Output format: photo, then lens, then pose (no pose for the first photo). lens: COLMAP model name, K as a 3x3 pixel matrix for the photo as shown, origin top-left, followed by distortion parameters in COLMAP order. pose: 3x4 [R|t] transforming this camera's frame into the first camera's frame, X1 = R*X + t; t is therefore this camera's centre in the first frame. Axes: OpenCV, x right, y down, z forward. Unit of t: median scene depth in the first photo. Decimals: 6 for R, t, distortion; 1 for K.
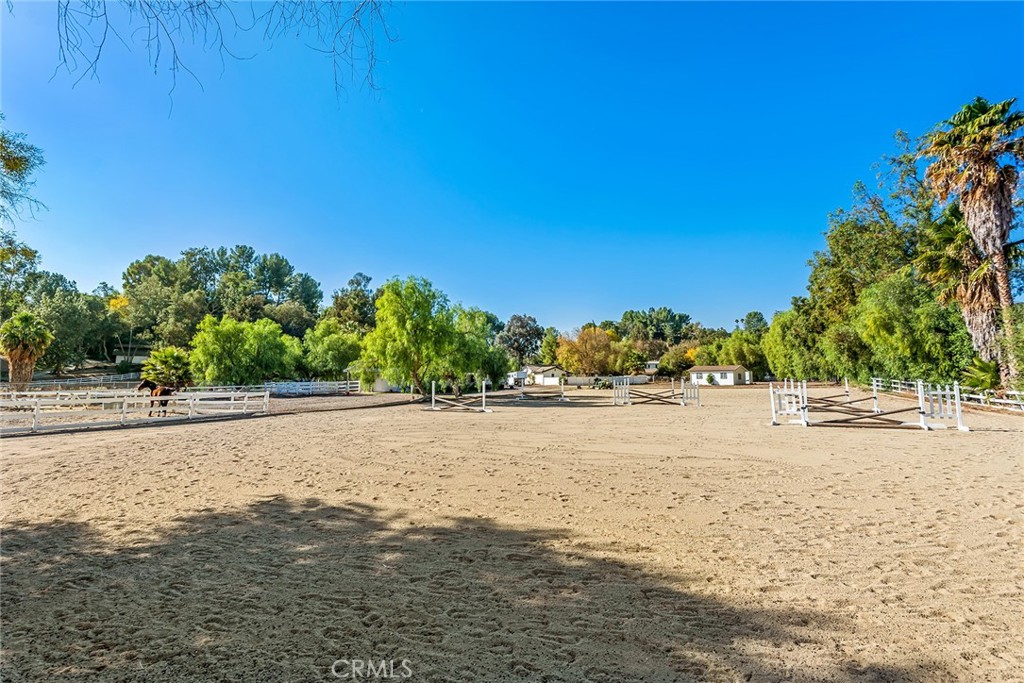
lens RADIAL K [[505.9, 0, 512.0], [0, 505.9, 341.5], [0, 0, 1]] dist [0.047410, -0.031981]
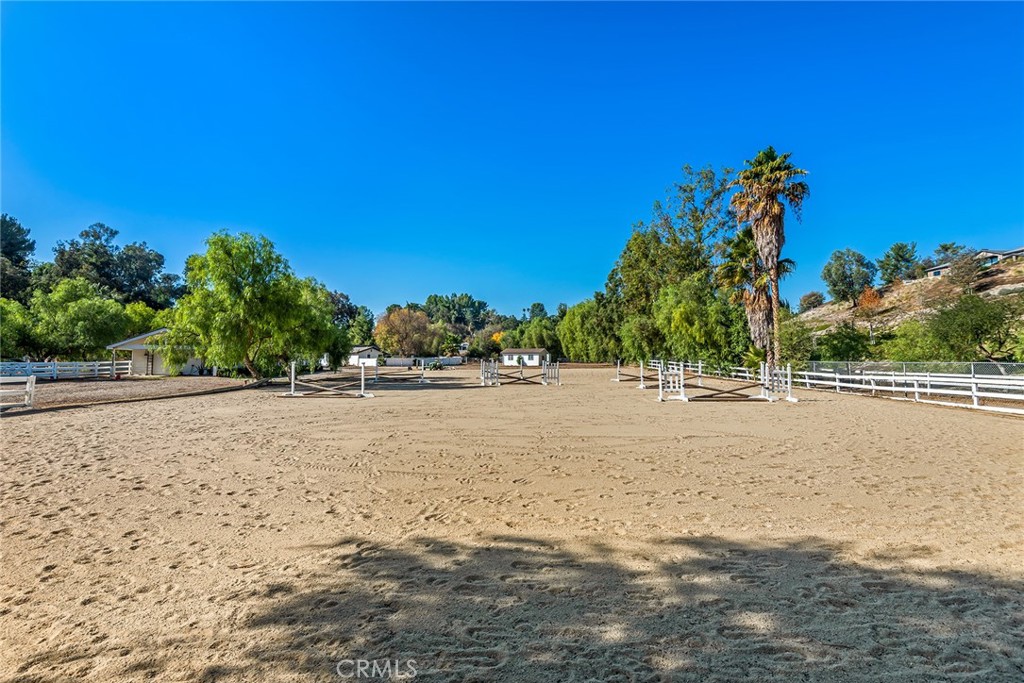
lens RADIAL K [[481.3, 0, 512.0], [0, 481.3, 341.5], [0, 0, 1]] dist [0.043897, -0.026308]
pose [[0.899692, 0.022539, 0.435943, -0.149926], [-0.037941, 0.998924, 0.026656, 0.008185], [-0.434874, -0.040523, 0.899579, 0.104207]]
